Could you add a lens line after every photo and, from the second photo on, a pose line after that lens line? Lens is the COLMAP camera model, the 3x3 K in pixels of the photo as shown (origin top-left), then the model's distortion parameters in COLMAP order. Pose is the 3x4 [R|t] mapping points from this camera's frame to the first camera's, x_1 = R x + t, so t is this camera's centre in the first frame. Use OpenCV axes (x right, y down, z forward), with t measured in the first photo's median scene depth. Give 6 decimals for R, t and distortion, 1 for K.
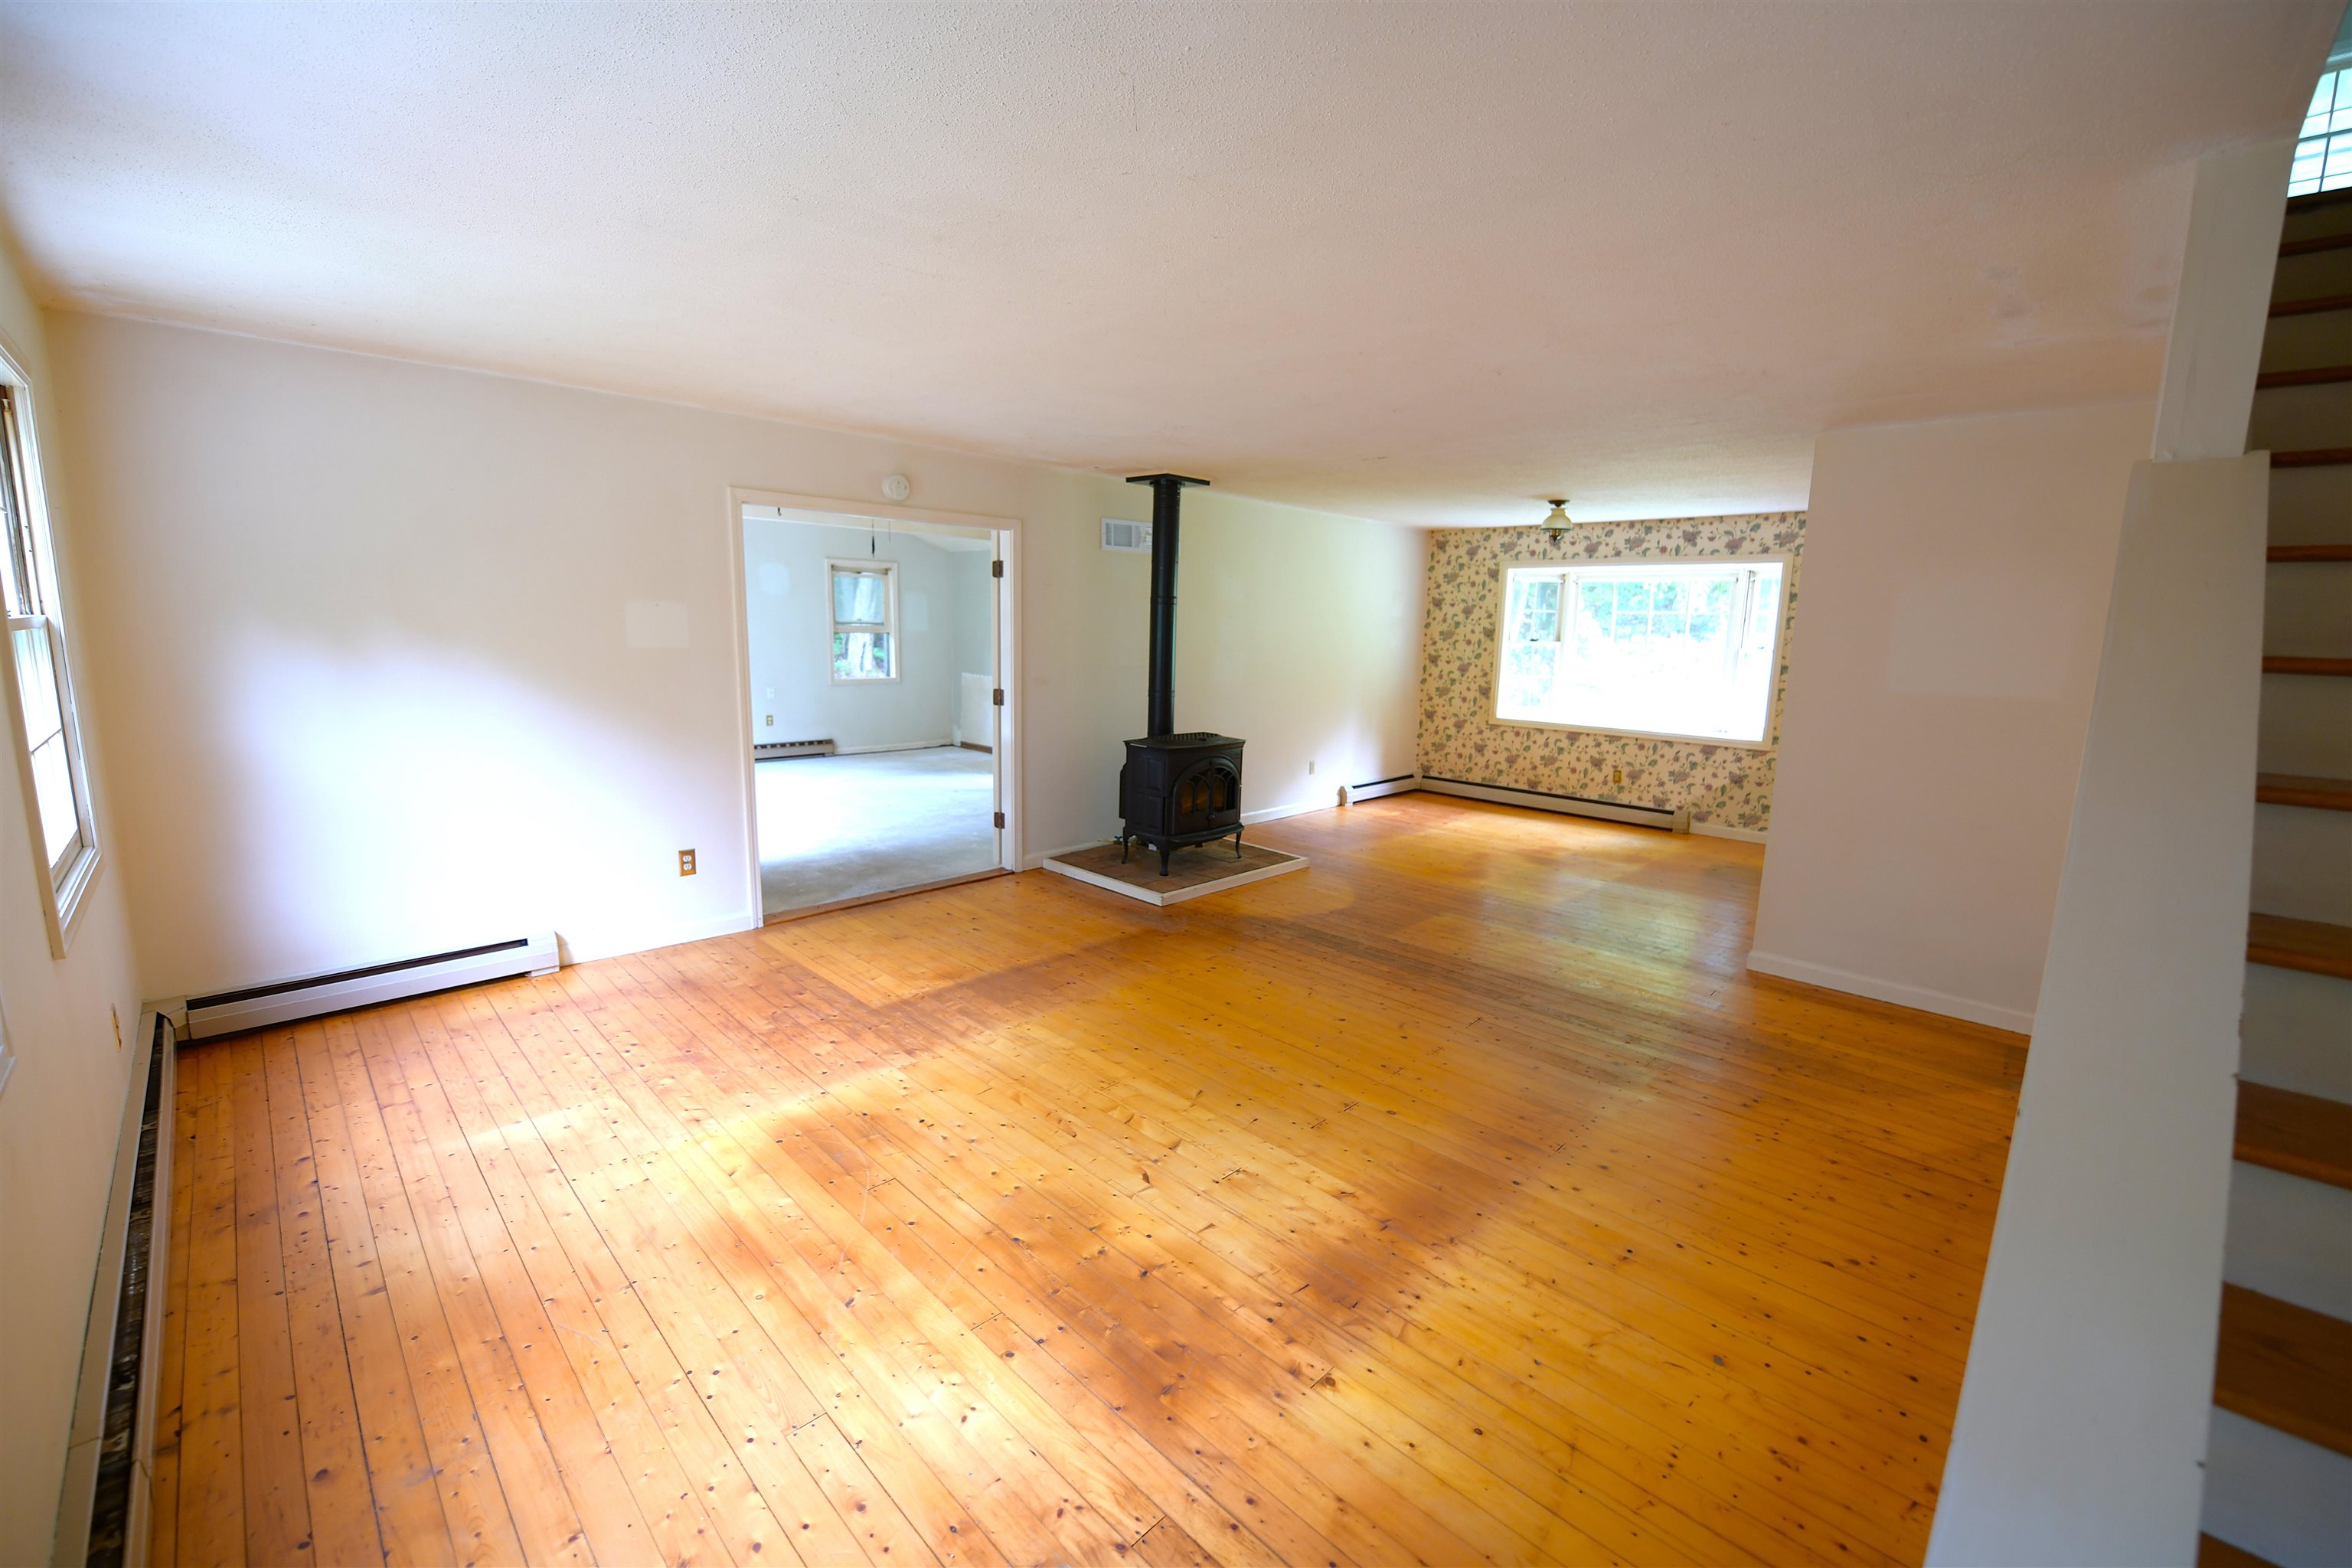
lens RADIAL K [[968.9, 0, 1191.8], [0, 968.9, 778.6], [0, 0, 1]] dist [-0.011116, 0.000000]
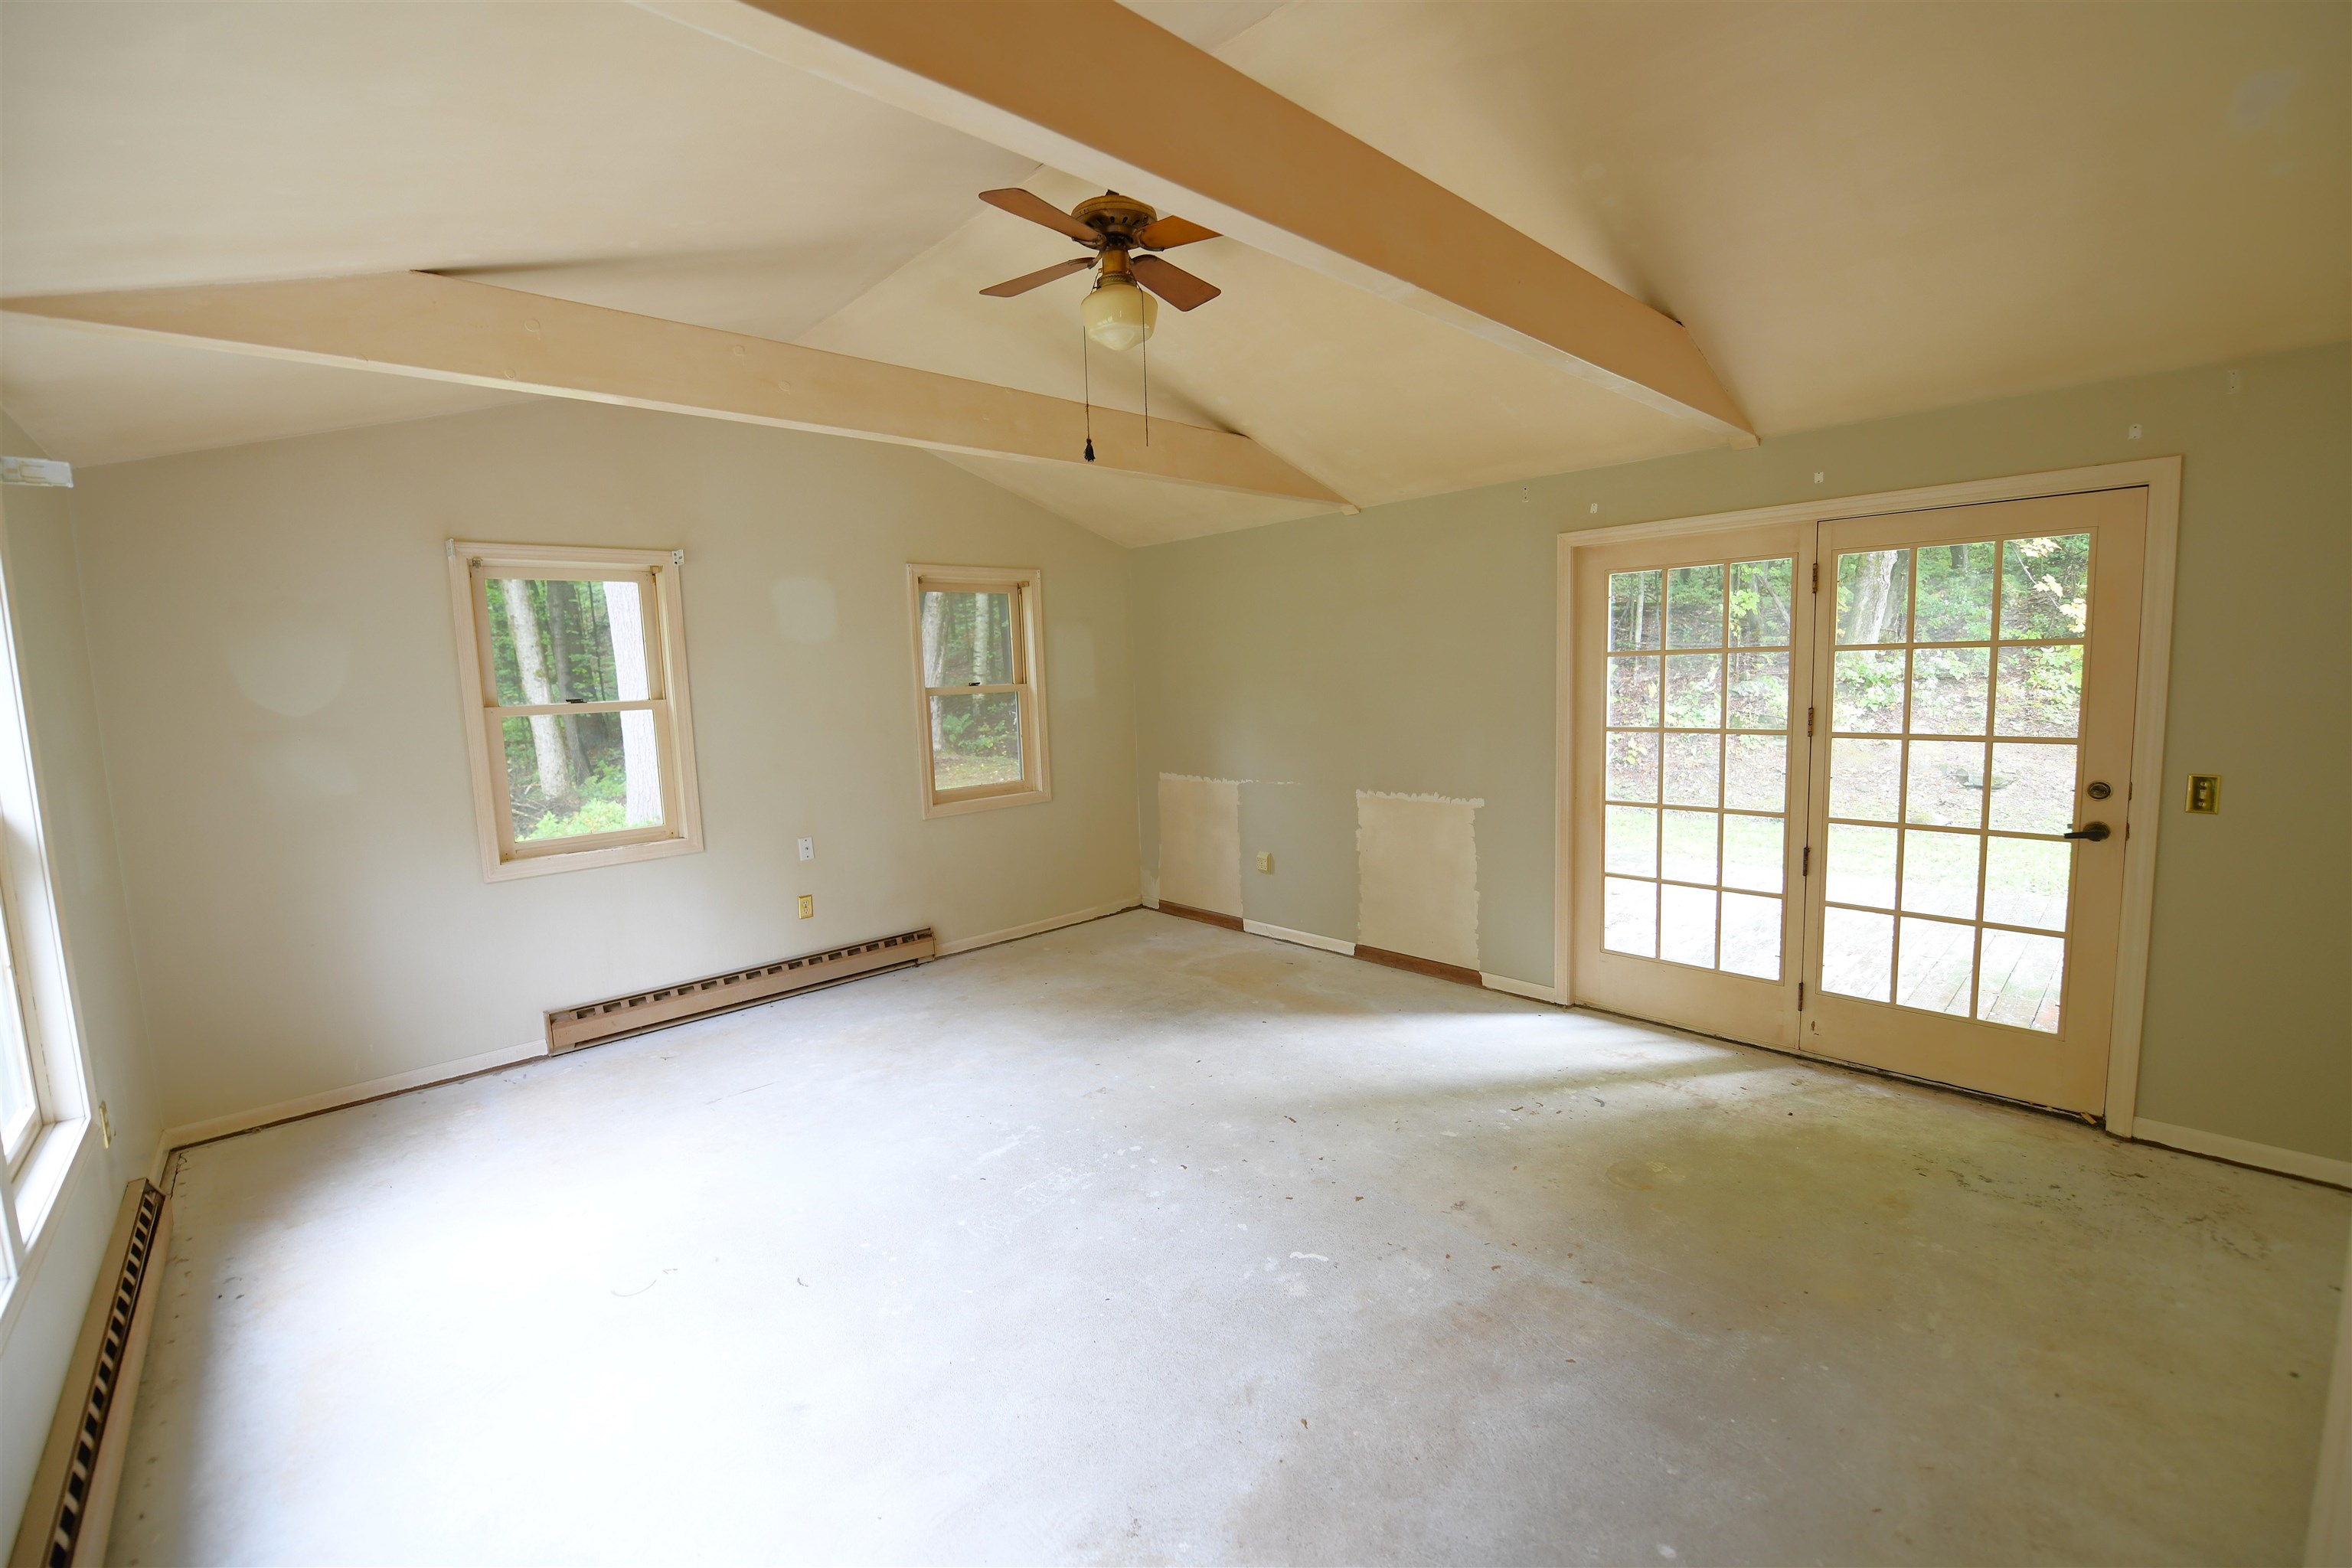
lens RADIAL K [[968.9, 0, 1191.8], [0, 968.9, 778.6], [0, 0, 1]] dist [-0.011116, 0.000000]
pose [[0.997830, -0.059482, -0.028221, -0.217538], [0.057817, 0.996724, -0.056548, -0.080019], [0.031493, 0.054793, 0.998001, 0.500060]]
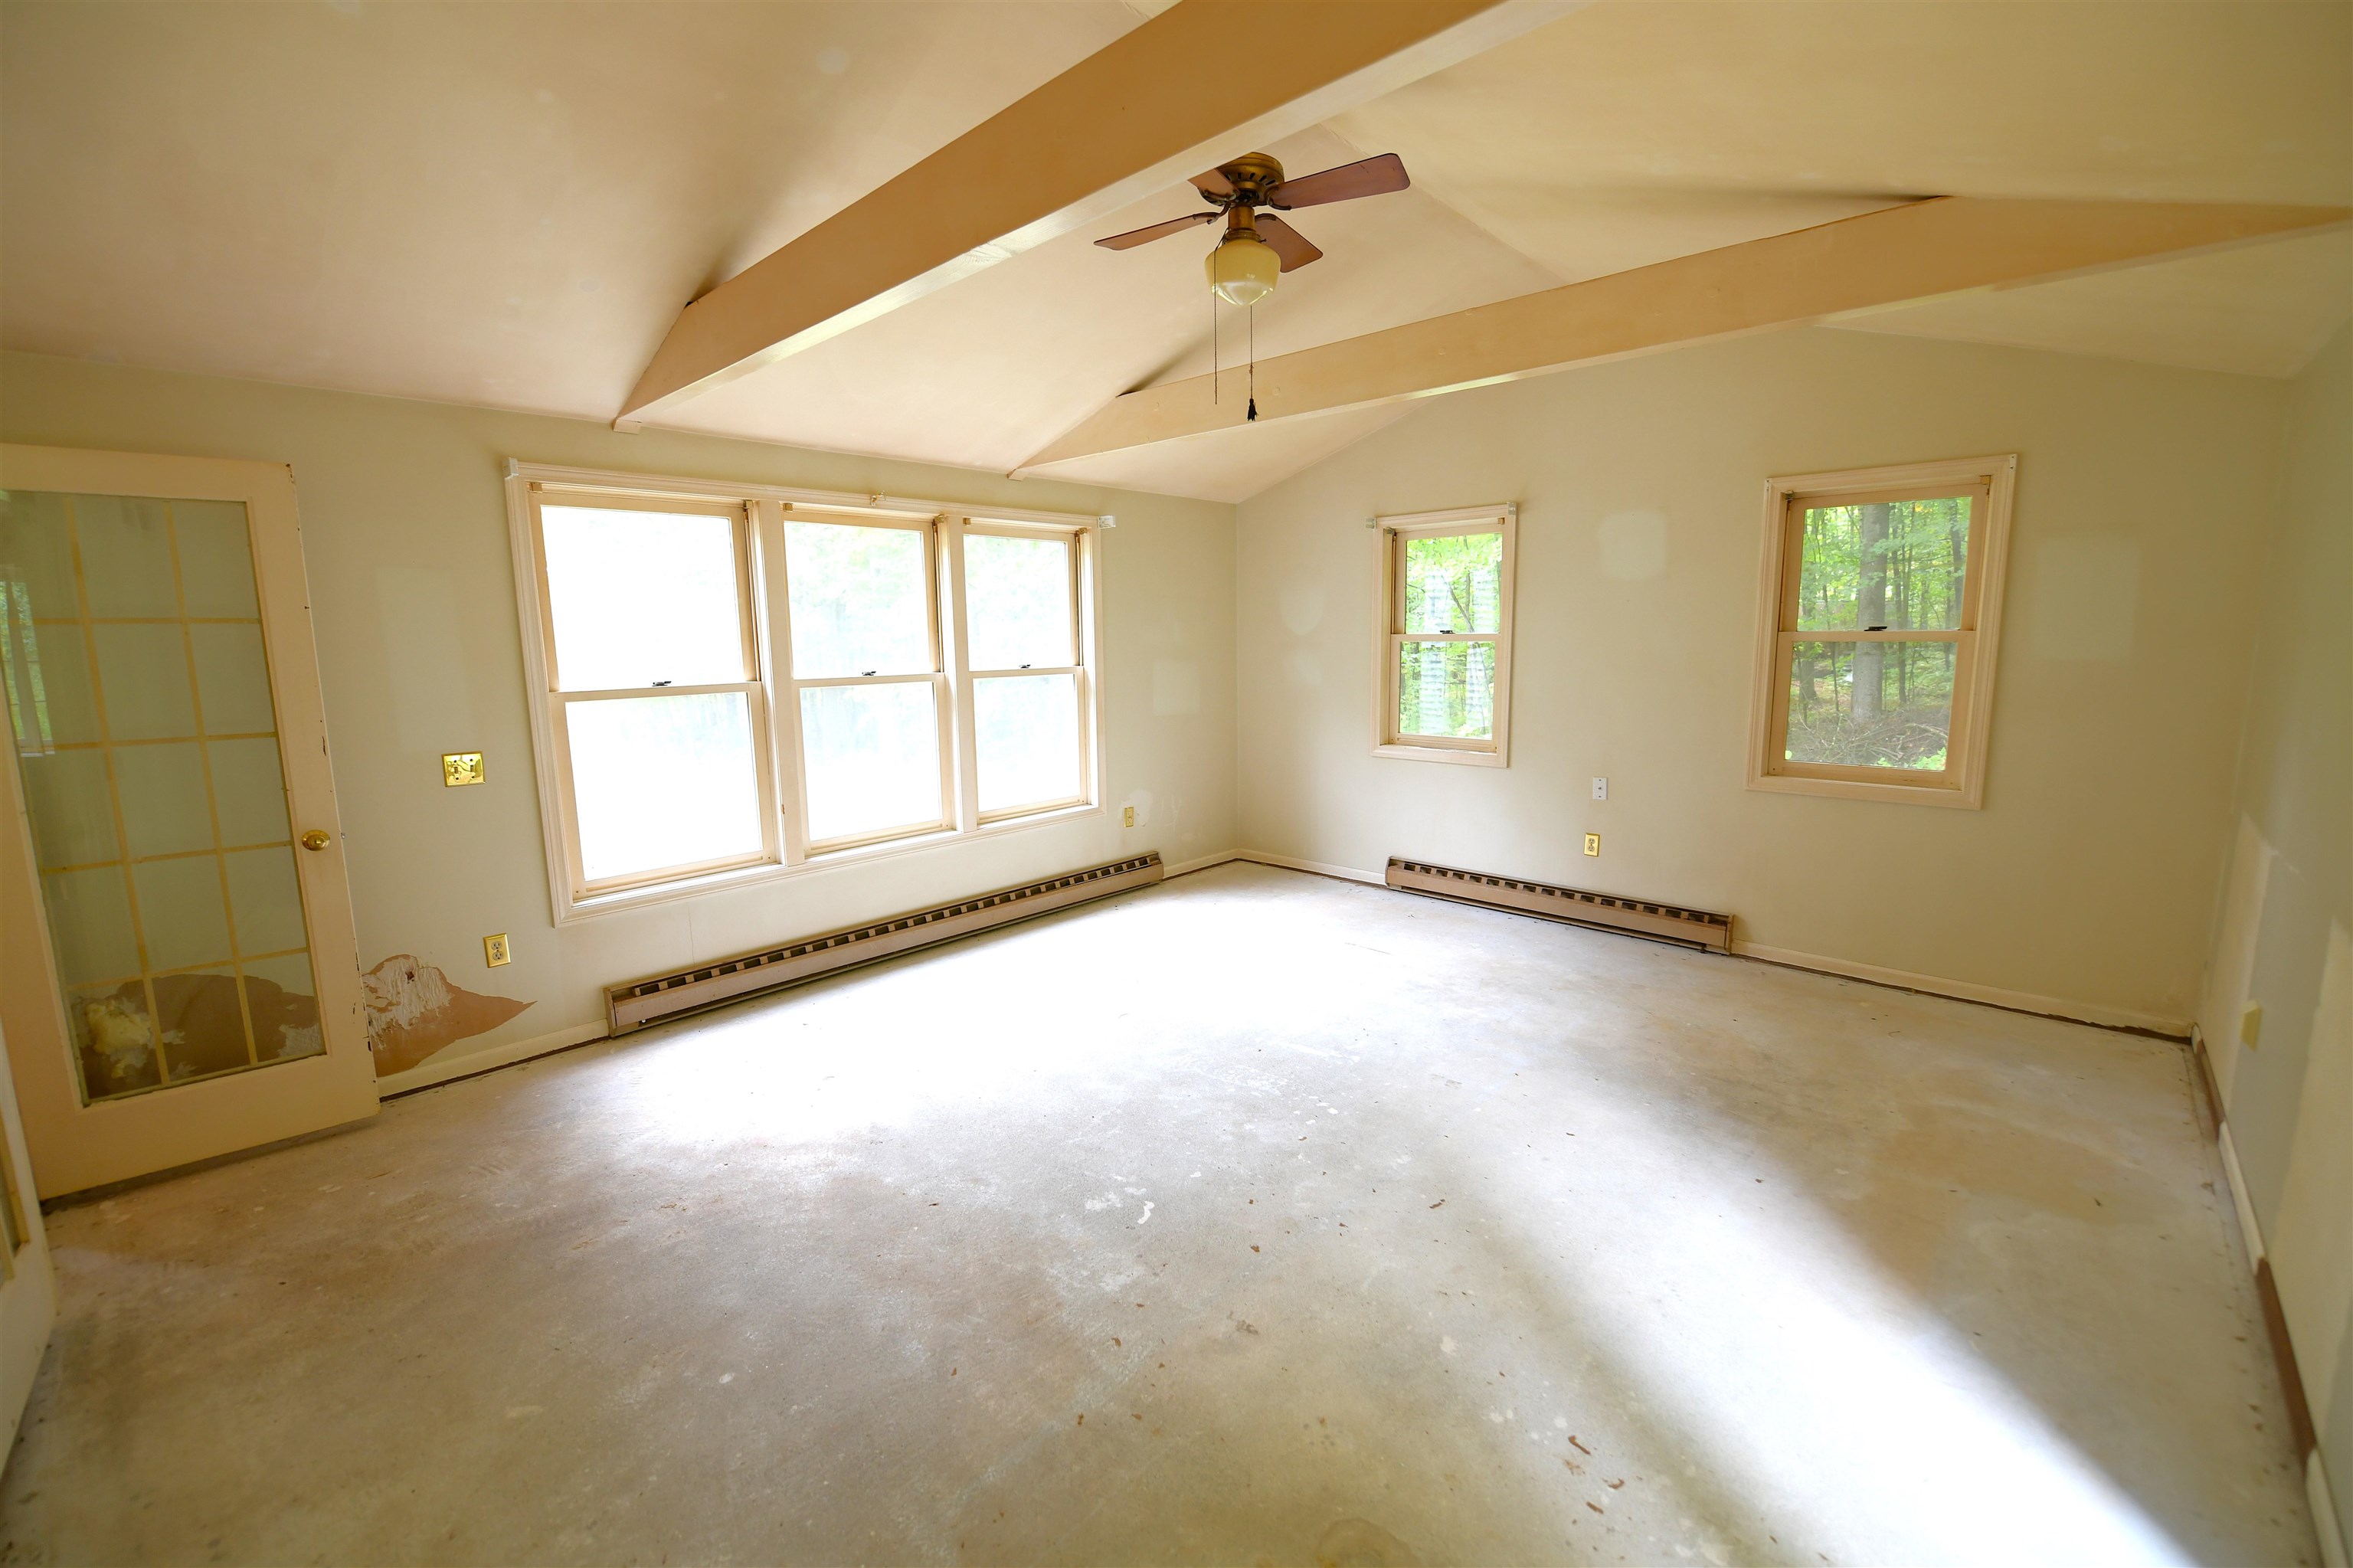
lens RADIAL K [[969.4, 0, 1192.3], [0, 969.4, 778.6], [0, 0, 1]] dist [-0.011116, 0.000000]
pose [[0.044600, 0.122987, -0.991406, 0.024917], [-0.154934, 0.981237, 0.114756, -0.109915], [0.986918, 0.148484, 0.062818, 0.726708]]
